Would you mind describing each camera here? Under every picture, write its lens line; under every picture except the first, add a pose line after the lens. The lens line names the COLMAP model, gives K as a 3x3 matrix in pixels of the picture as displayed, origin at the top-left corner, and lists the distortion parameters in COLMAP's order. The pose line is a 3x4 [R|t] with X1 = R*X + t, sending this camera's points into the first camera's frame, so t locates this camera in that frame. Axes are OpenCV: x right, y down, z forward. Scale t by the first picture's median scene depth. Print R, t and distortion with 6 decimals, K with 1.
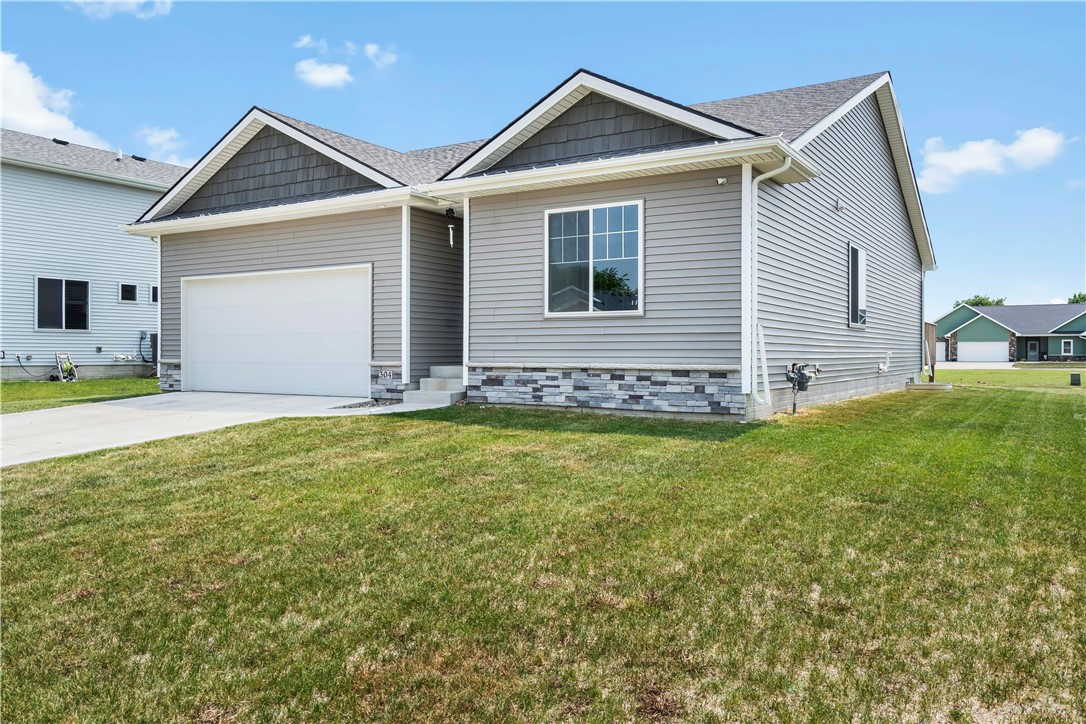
lens RADIAL K [[812.7, 0, 538.4], [0, 812.7, 350.3], [0, 0, 1]] dist [0.016140, 0.002103]
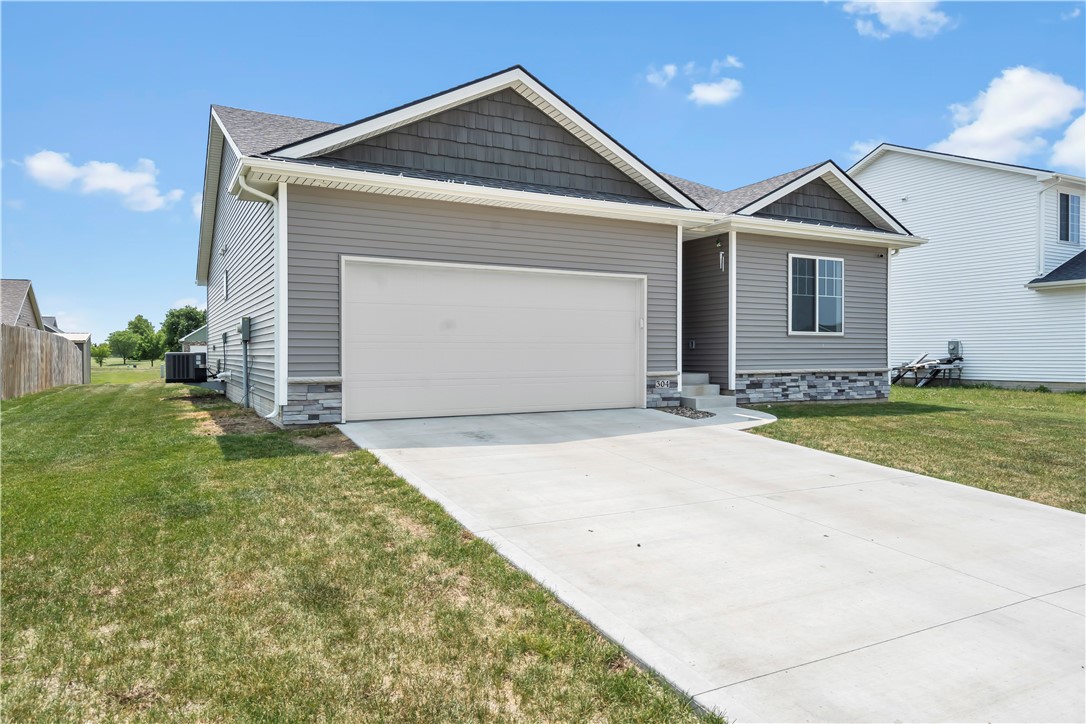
lens RADIAL K [[709.3, 0, 546.1], [0, 709.3, 361.3], [0, 0, 1]] dist [0.008702, -0.000963]
pose [[0.495942, -0.008108, 0.868318, -1.203544], [0.002898, 0.999966, 0.007682, -0.007514], [-0.868351, -0.001293, 0.495949, 0.777299]]
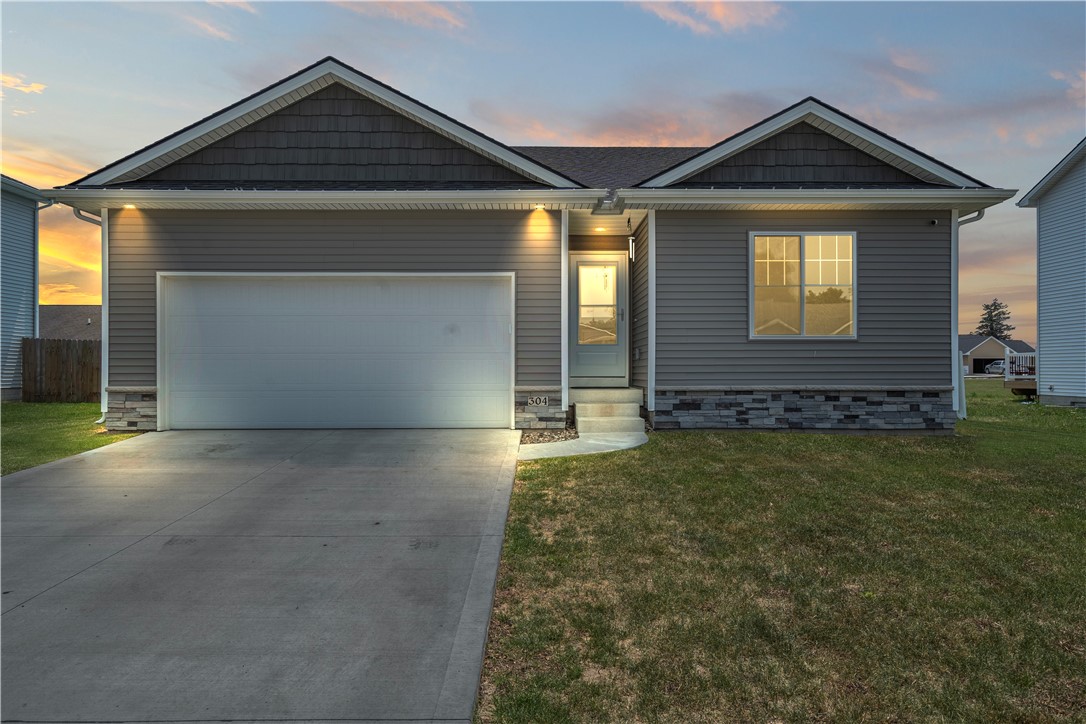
lens RADIAL K [[709.3, 0, 541.4], [0, 709.3, 373.3], [0, 0, 1]] dist [0.008702, -0.000963]
pose [[0.843775, 0.000965, 0.536696, -0.678306], [0.001249, 0.999992, -0.003762, 0.003531], [-0.536696, 0.003844, 0.843767, 0.409636]]
